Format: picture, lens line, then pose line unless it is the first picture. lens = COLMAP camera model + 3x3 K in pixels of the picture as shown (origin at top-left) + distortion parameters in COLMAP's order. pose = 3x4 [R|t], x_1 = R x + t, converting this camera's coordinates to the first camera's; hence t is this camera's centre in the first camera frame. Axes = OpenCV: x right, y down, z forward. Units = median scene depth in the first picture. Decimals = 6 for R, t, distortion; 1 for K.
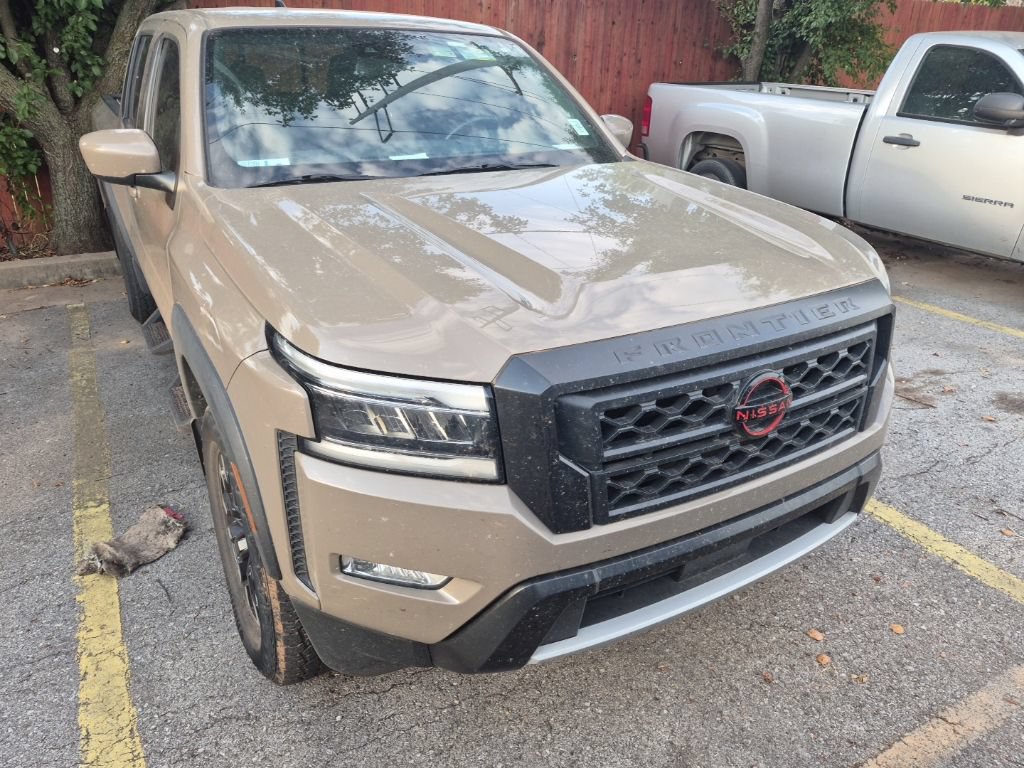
lens RADIAL K [[727.8, 0, 503.6], [0, 727.8, 375.1], [0, 0, 1]] dist [0.051661, -0.037438]
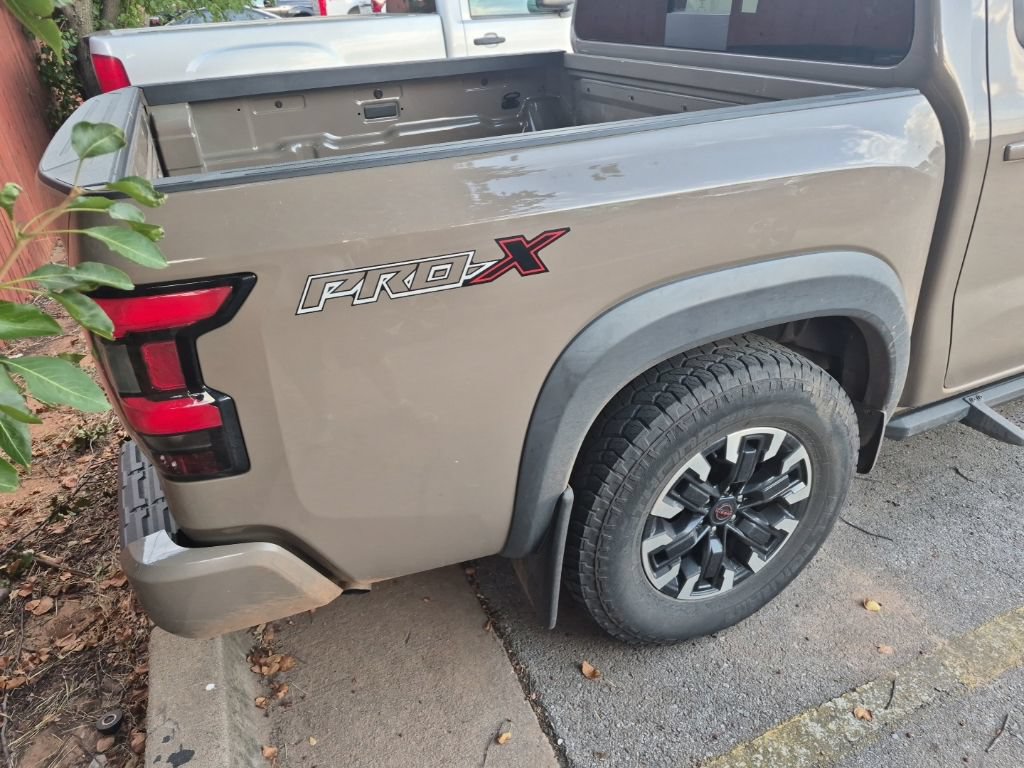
lens RADIAL K [[727.5, 0, 516.2], [0, 727.5, 379.9], [0, 0, 1]] dist [0.083523, -0.093056]
pose [[0.090750, -0.498072, 0.862374, -1.681781], [0.461781, 0.788271, 0.406679, -0.855017], [-0.882339, 0.361322, 0.301536, 1.999829]]
